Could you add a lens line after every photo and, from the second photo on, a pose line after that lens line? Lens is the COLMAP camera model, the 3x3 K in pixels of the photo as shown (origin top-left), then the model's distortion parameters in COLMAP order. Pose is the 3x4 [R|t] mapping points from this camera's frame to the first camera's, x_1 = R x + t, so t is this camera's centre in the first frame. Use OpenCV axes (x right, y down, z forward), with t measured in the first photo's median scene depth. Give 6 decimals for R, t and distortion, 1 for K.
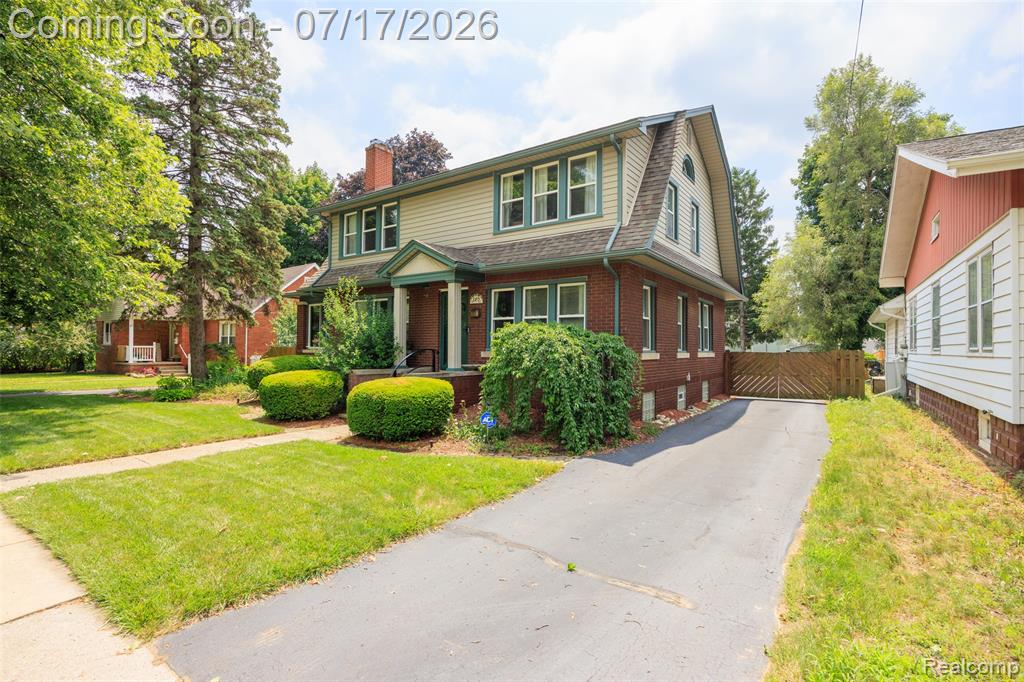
lens RADIAL K [[490.5, 0, 512.0], [0, 490.5, 341.0], [0, 0, 1]] dist [-0.010271, -0.000011]
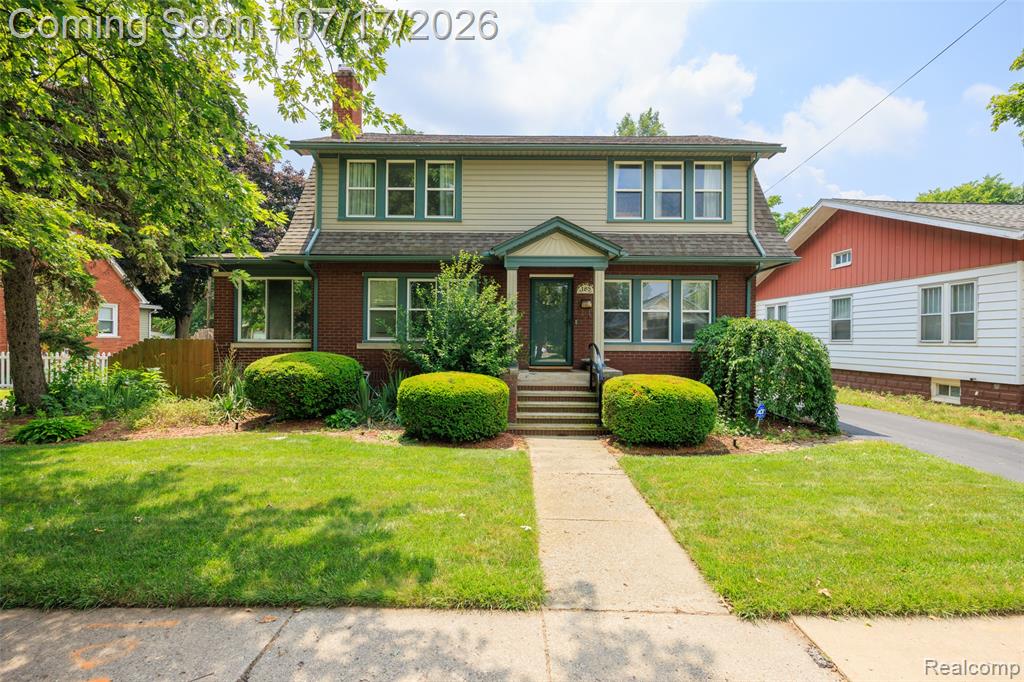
lens RADIAL K [[401.0, 0, 512.0], [0, 401.0, 341.0], [0, 0, 1]] dist [0.022533, 0.000017]
pose [[0.814886, -0.005930, 0.579591, -0.637457], [-0.007177, 0.999768, 0.020320, -0.000780], [-0.579577, -0.020718, 0.814654, 0.450865]]
